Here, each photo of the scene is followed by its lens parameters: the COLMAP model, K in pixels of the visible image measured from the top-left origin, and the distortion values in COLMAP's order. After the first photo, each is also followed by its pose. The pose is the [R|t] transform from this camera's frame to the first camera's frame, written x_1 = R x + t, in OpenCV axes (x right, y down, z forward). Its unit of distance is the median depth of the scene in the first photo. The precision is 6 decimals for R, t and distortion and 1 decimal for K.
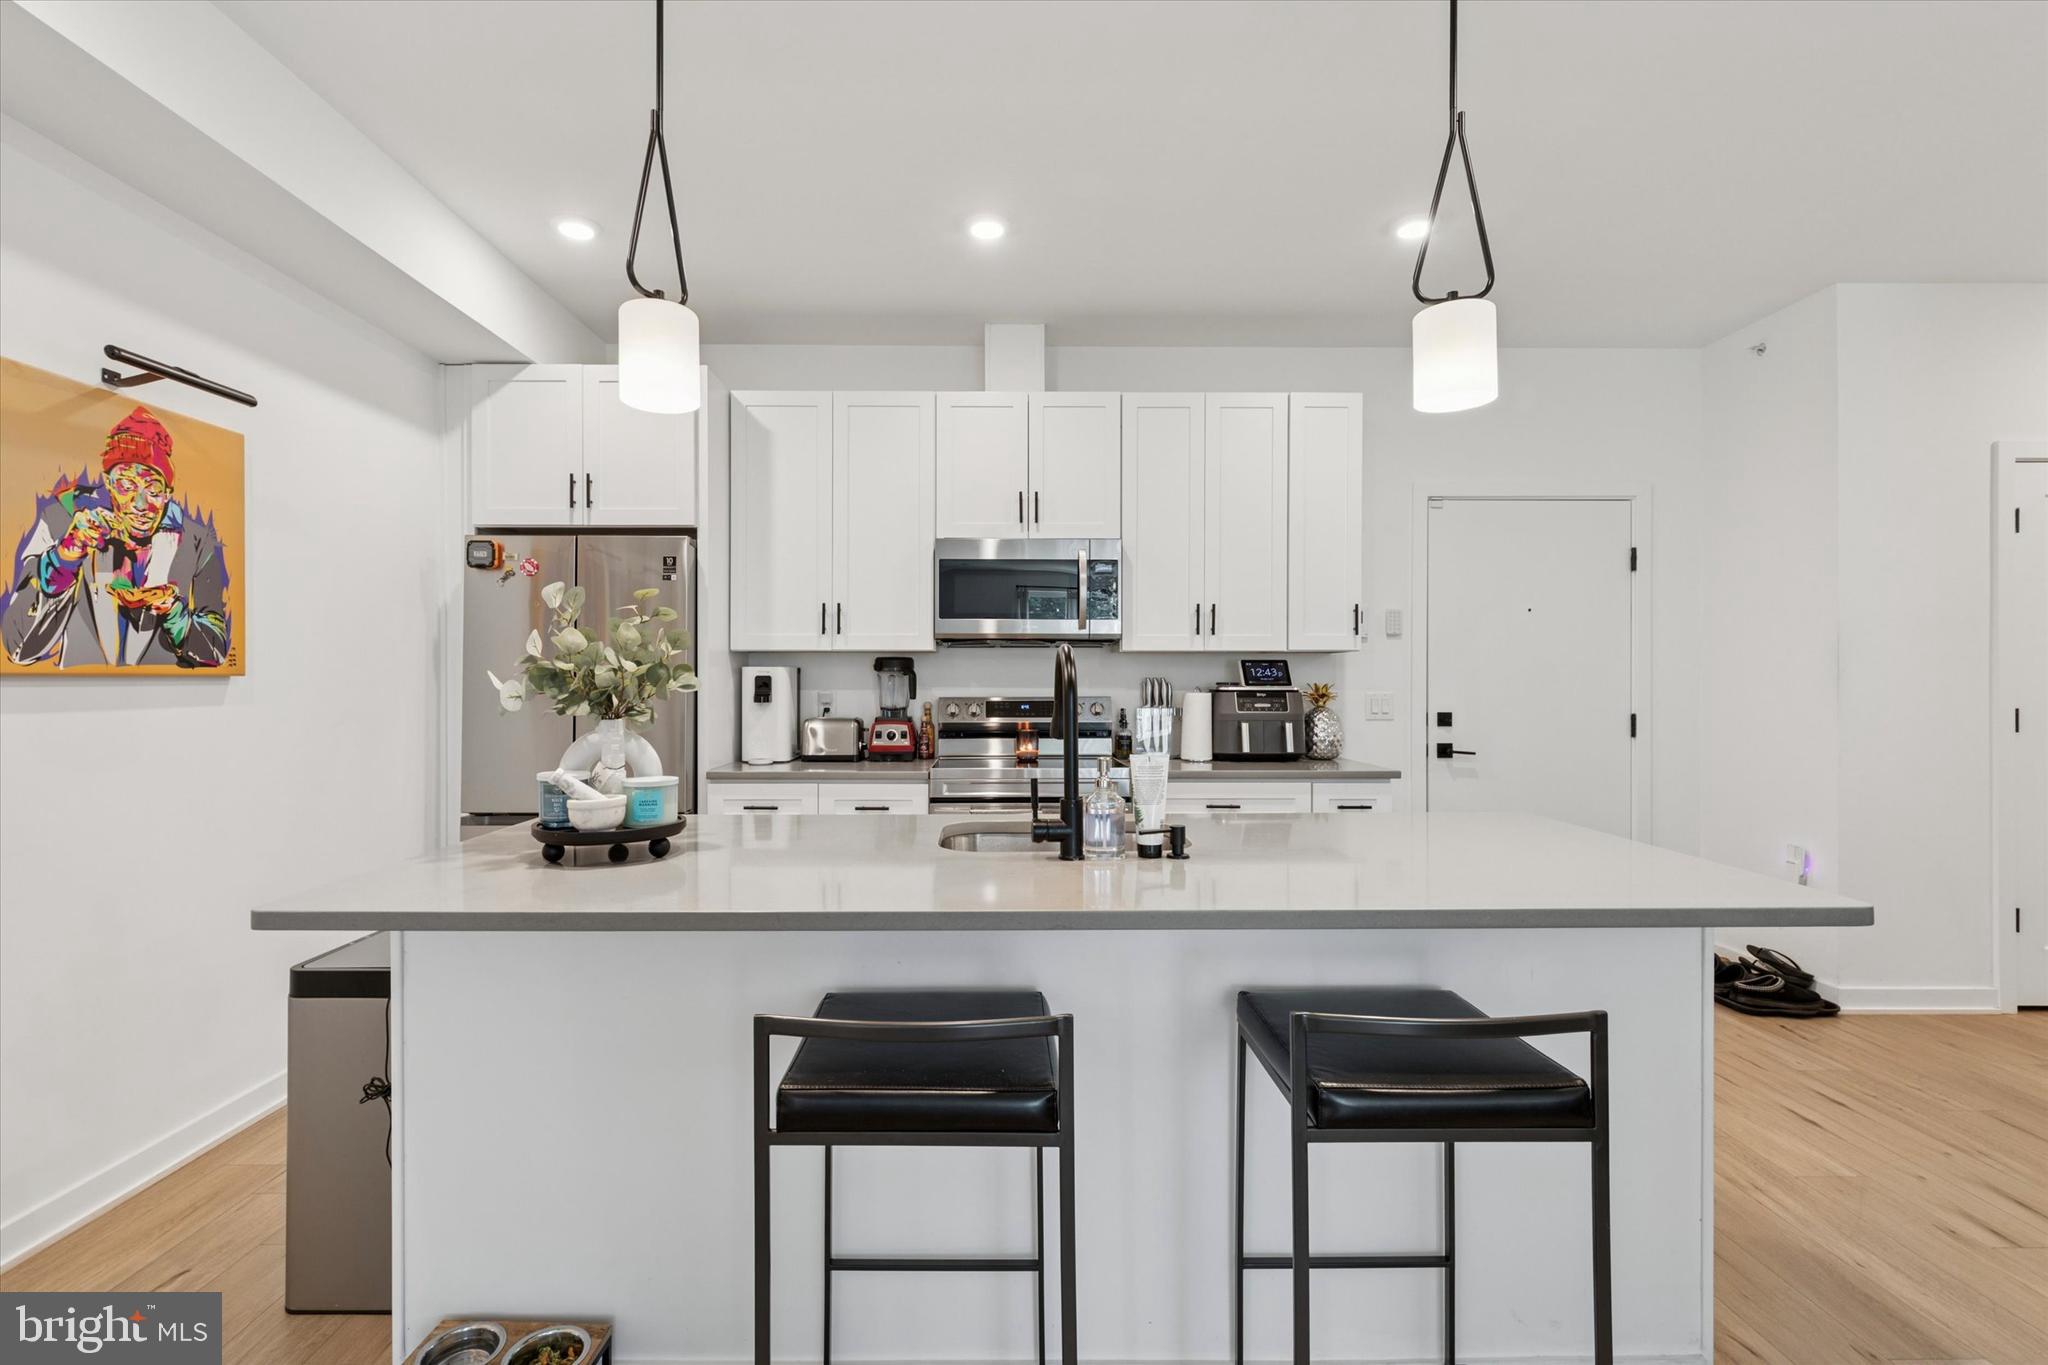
lens RADIAL K [[938.8, 0, 1002.2], [0, 938.8, 691.1], [0, 0, 1]] dist [0.003890, -0.001067]
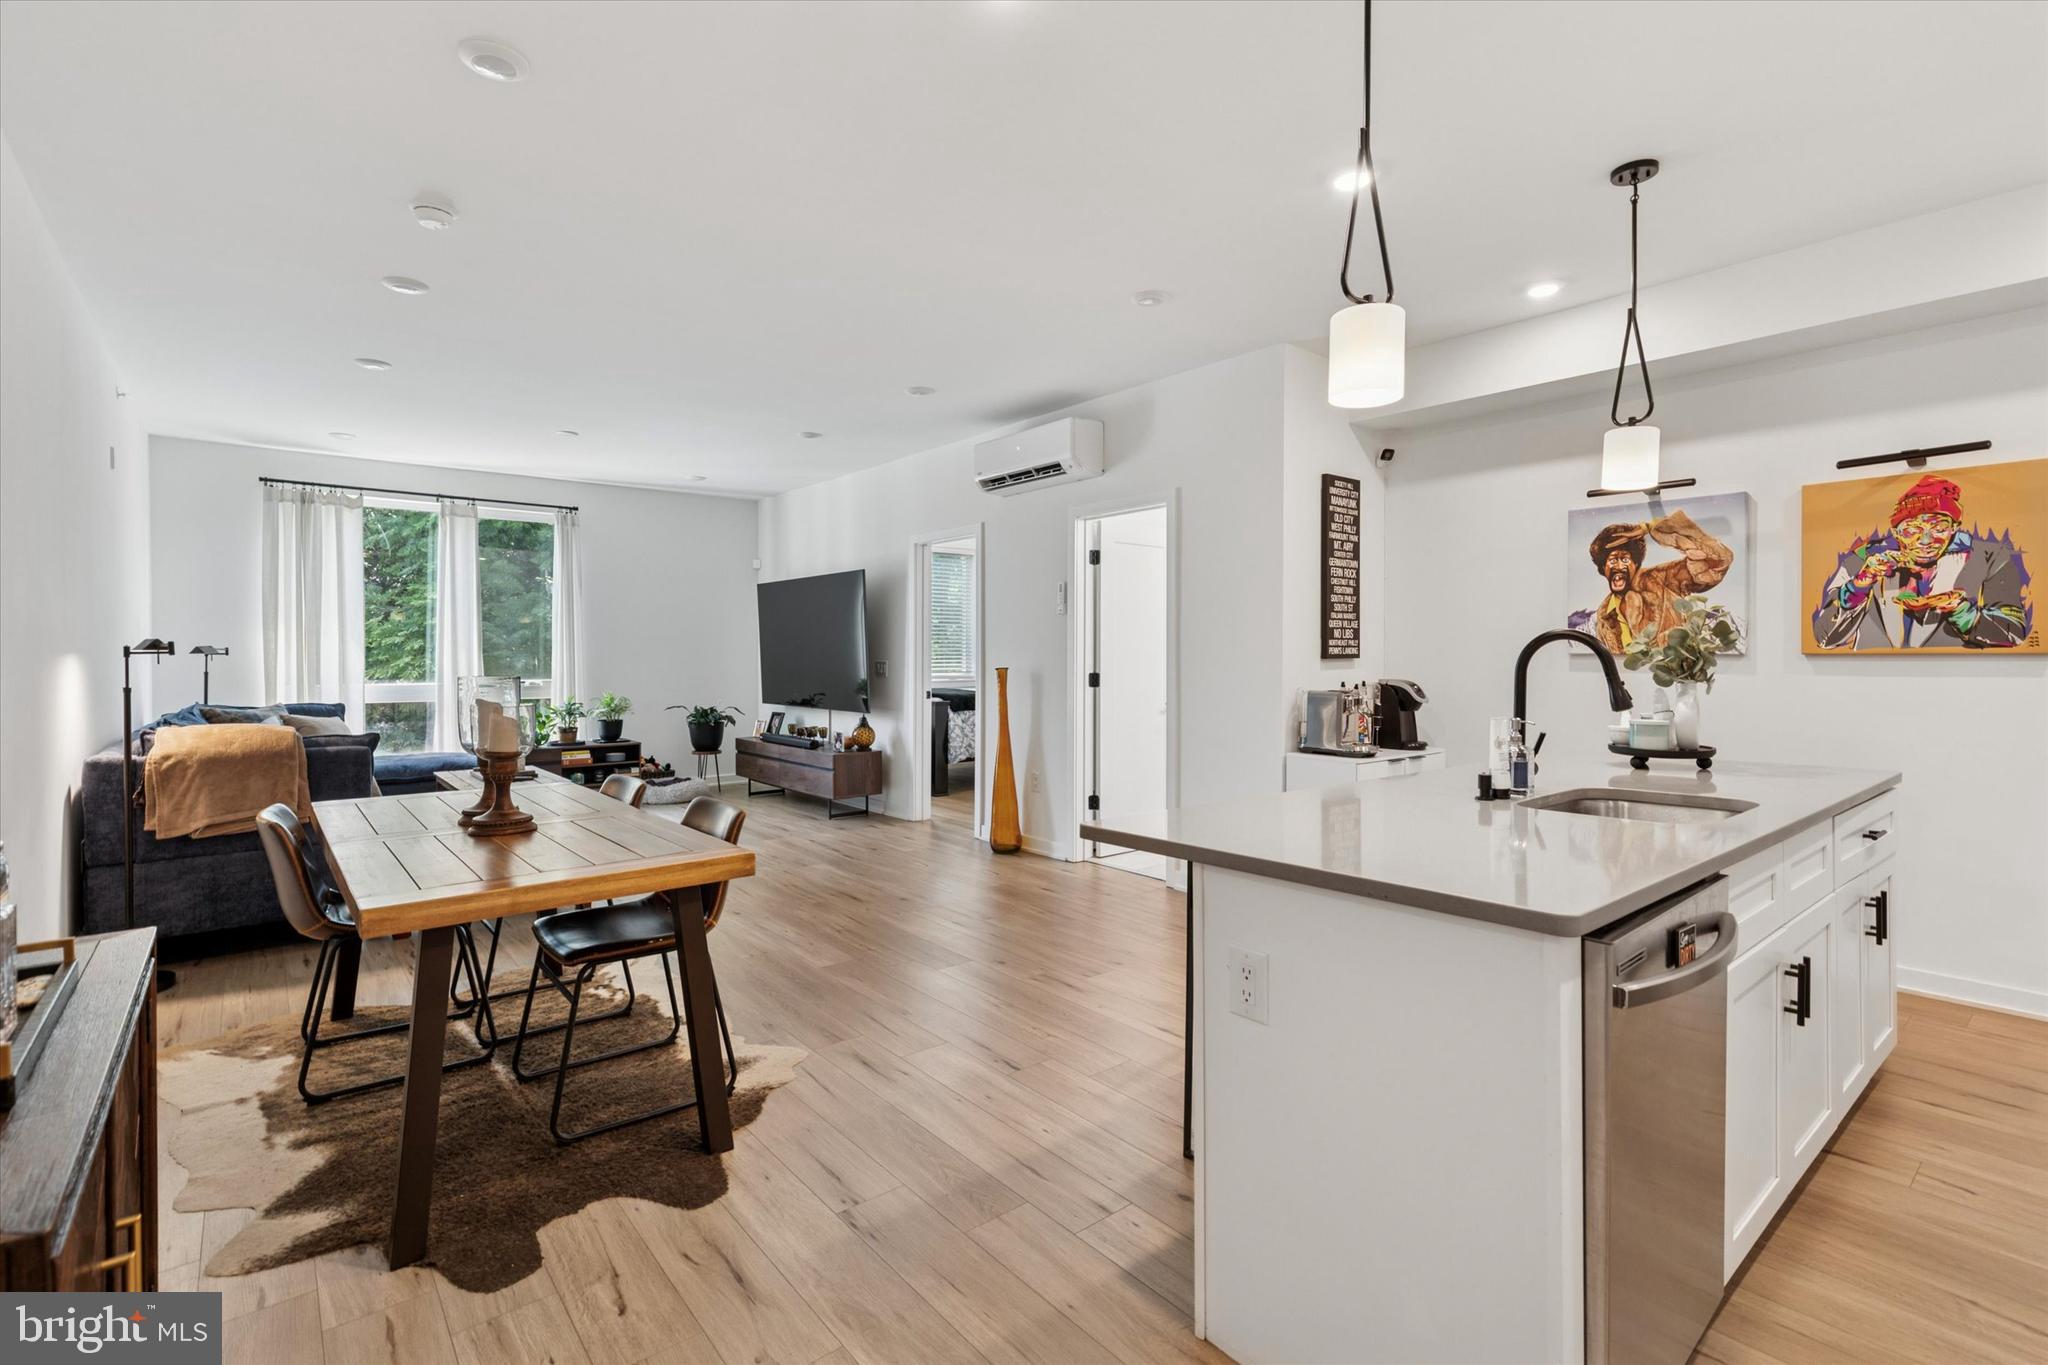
lens RADIAL K [[938.8, 0, 1030.1], [0, 938.8, 667.0], [0, 0, 1]] dist [0.003890, -0.001067]
pose [[-0.782086, 0.006556, -0.623136, 1.040128], [-0.008103, 0.999753, 0.020689, -0.014607], [0.623118, 0.021230, -0.781840, 1.174458]]
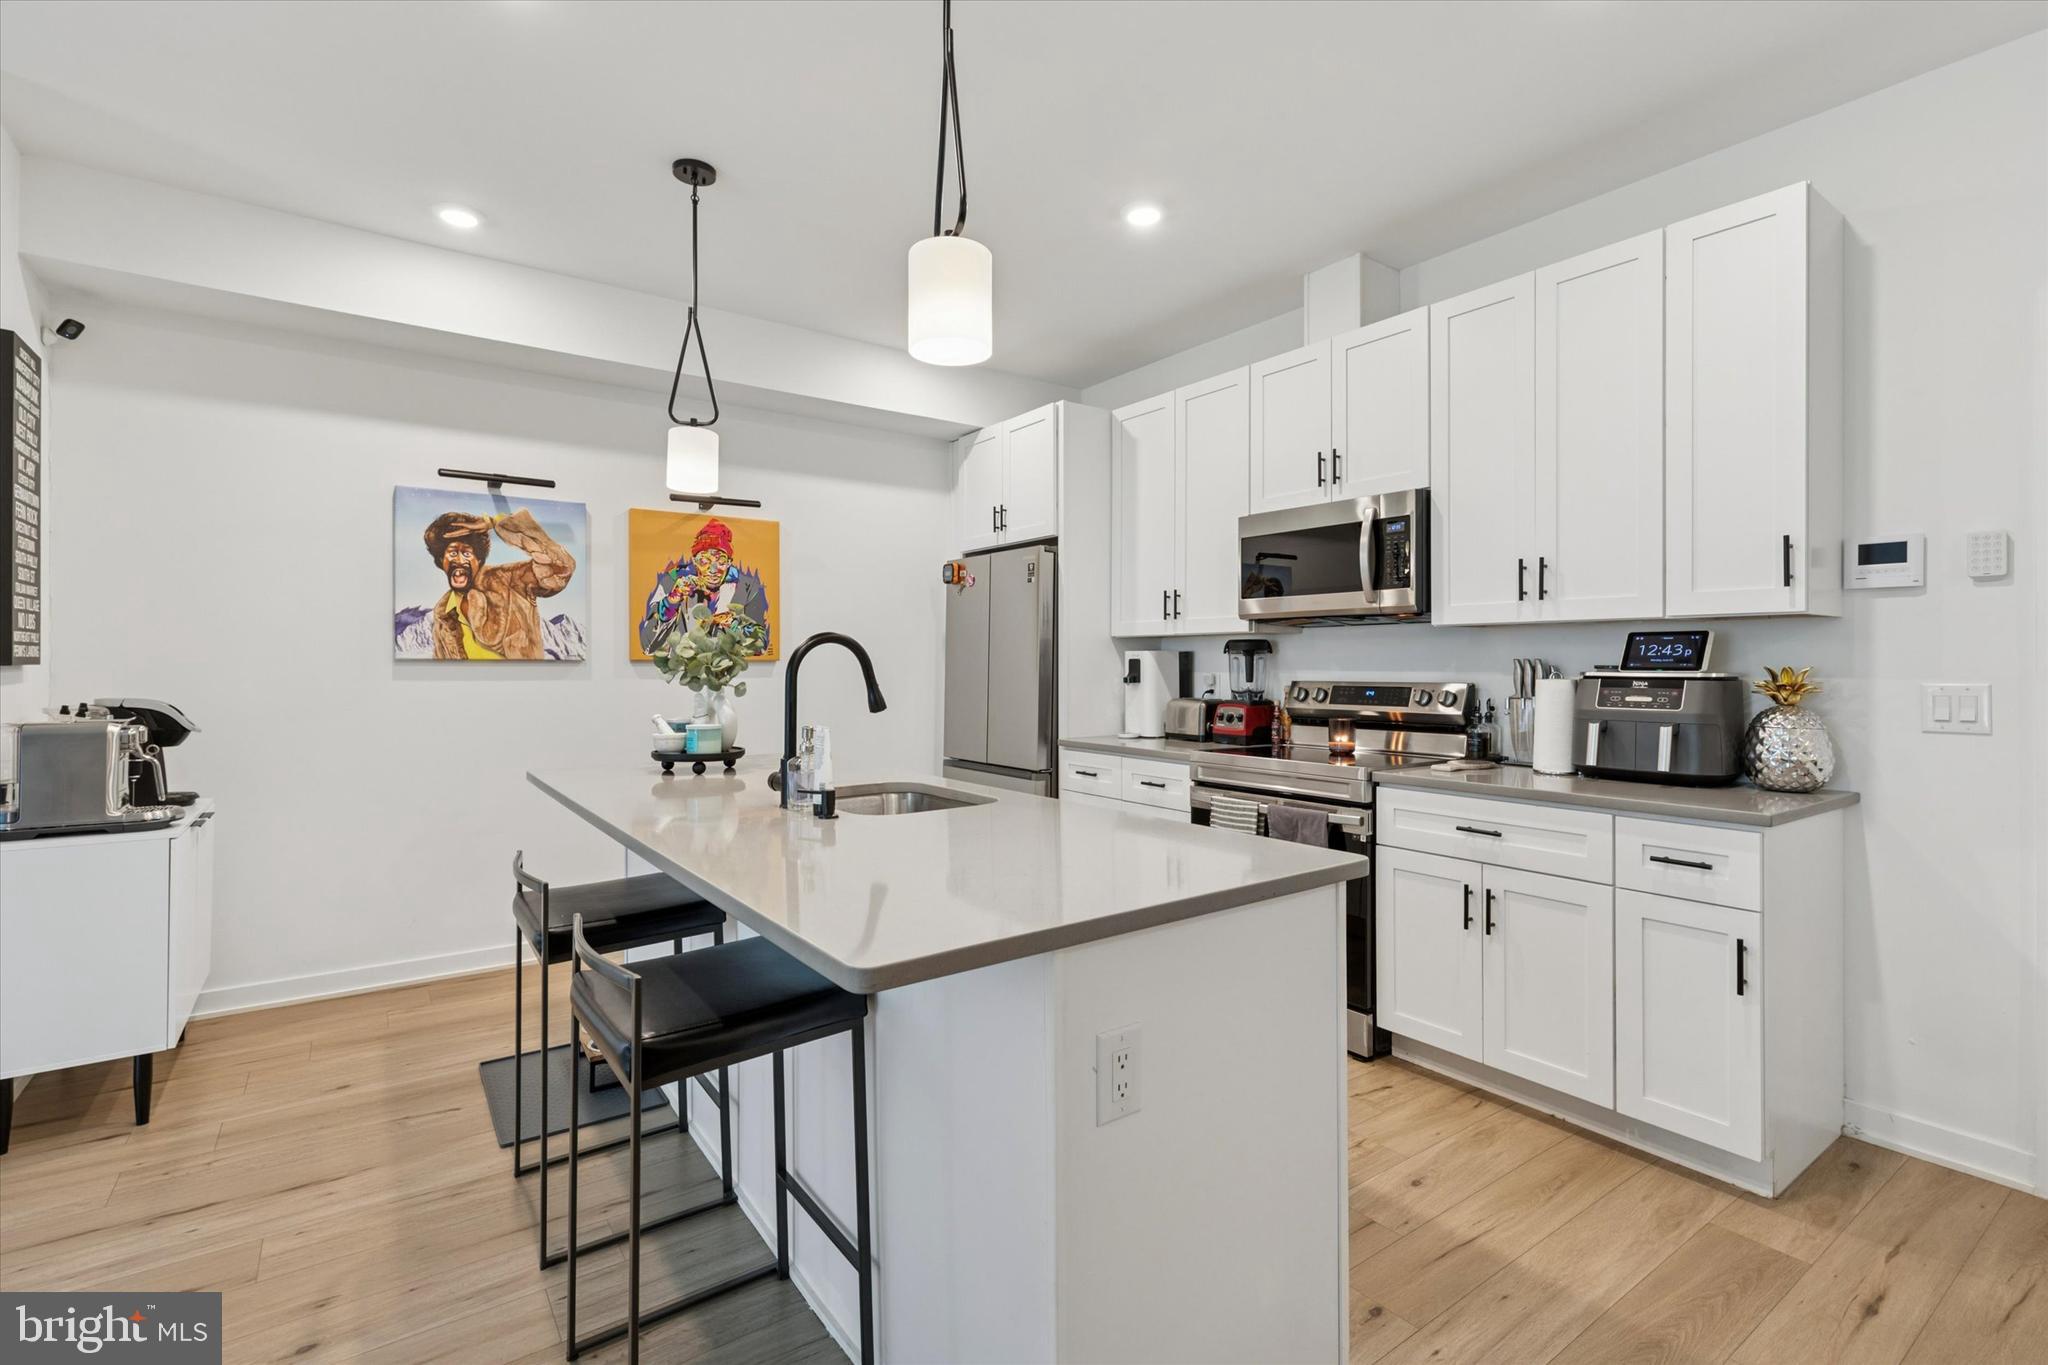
lens RADIAL K [[938.8, 0, 1019.7], [0, 938.8, 668.3], [0, 0, 1]] dist [0.003890, -0.001067]
pose [[0.572272, 0.002908, -0.820059, 0.899792], [-0.009741, 0.999947, -0.003252, -0.000988], [0.820006, 0.009849, 0.572270, 0.388934]]
